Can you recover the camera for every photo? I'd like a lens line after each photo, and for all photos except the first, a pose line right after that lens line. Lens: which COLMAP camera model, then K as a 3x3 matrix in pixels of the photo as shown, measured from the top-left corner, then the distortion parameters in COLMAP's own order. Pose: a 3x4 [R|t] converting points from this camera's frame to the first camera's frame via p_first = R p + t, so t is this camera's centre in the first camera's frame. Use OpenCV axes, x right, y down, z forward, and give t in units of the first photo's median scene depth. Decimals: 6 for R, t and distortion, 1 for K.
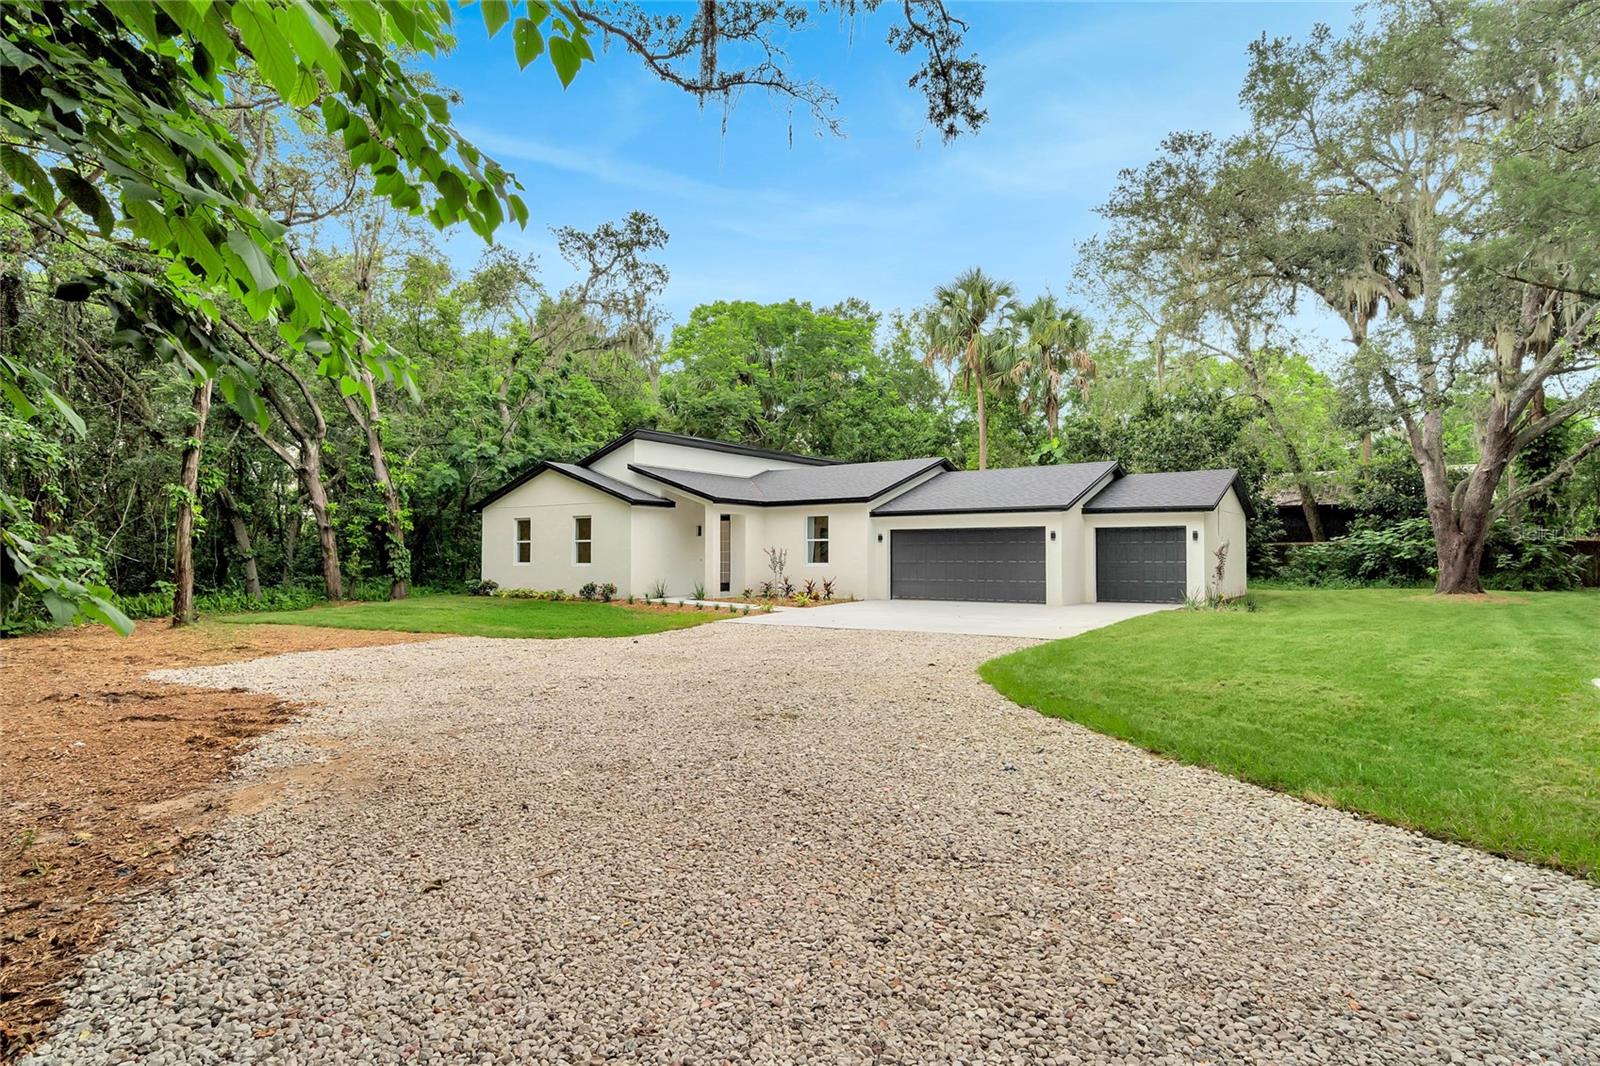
lens RADIAL K [[729.9, 0, 800.0], [0, 729.9, 533.0], [0, 0, 1]] dist [-0.001250, -0.000136]
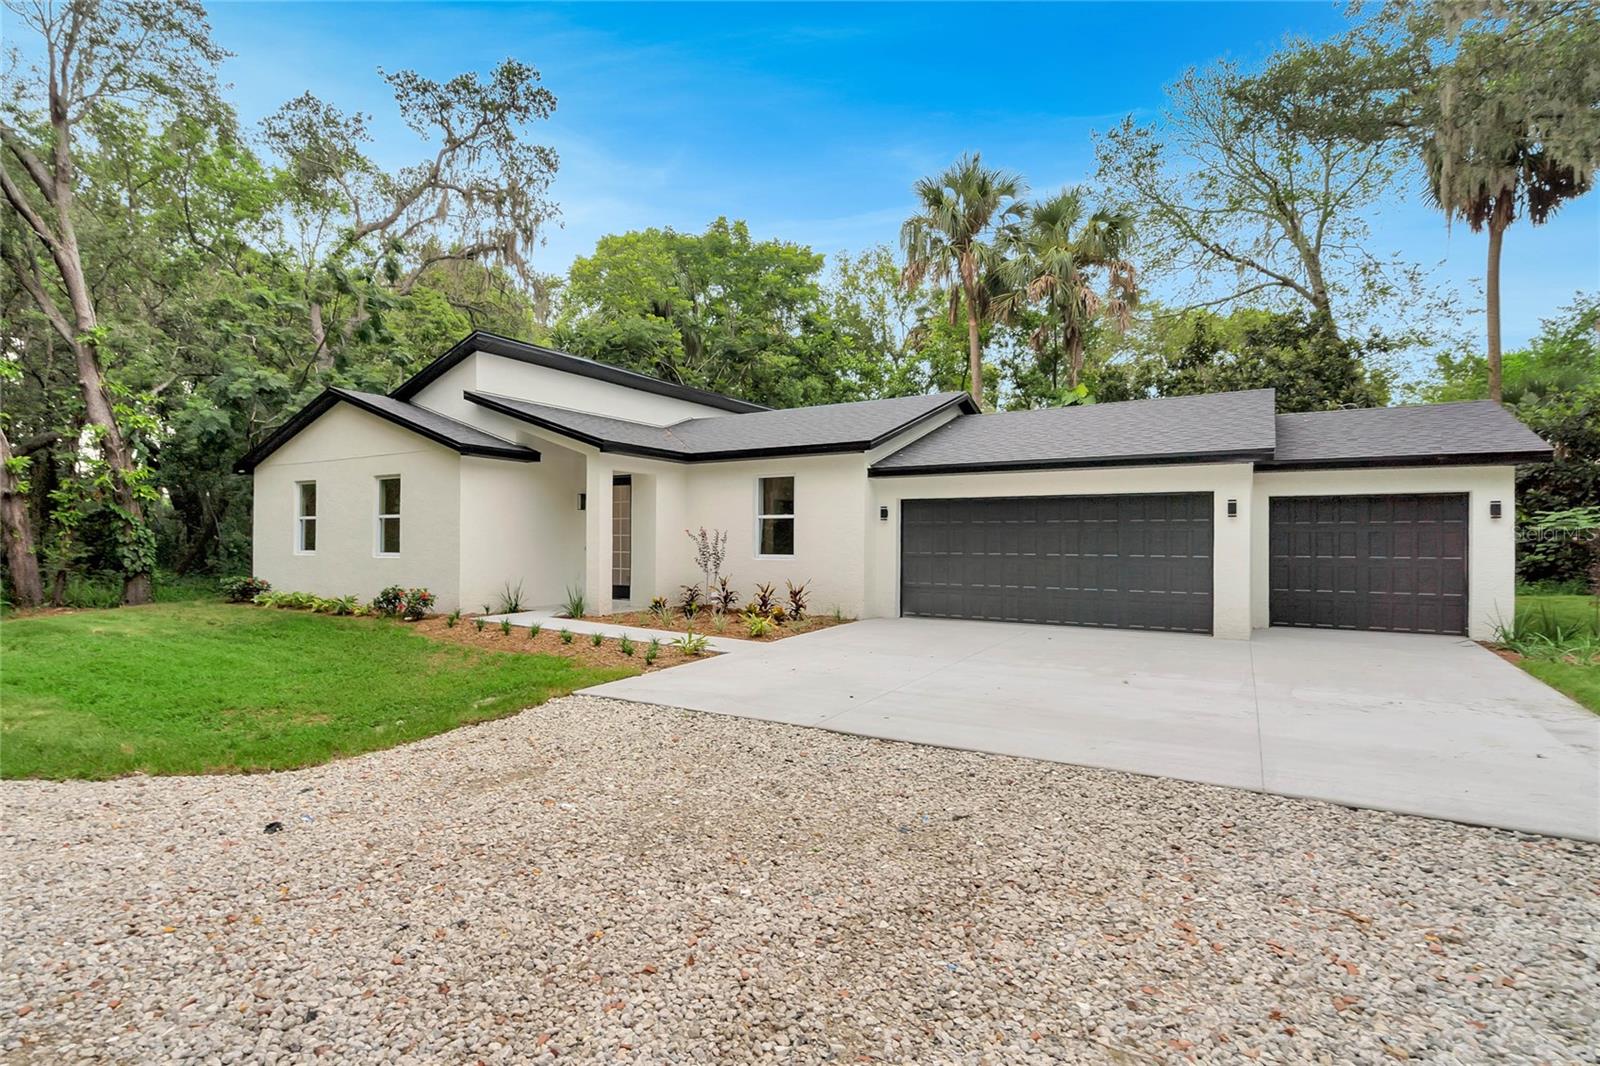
lens RADIAL K [[768.7, 0, 718.2], [0, 768.7, 537.4], [0, 0, 1]] dist [0.000176, 0.000063]
pose [[0.999972, 0.005642, -0.004814, -0.018592], [-0.005512, 0.999634, 0.026482, 0.009397], [0.004961, -0.026455, 0.999638, 0.336798]]
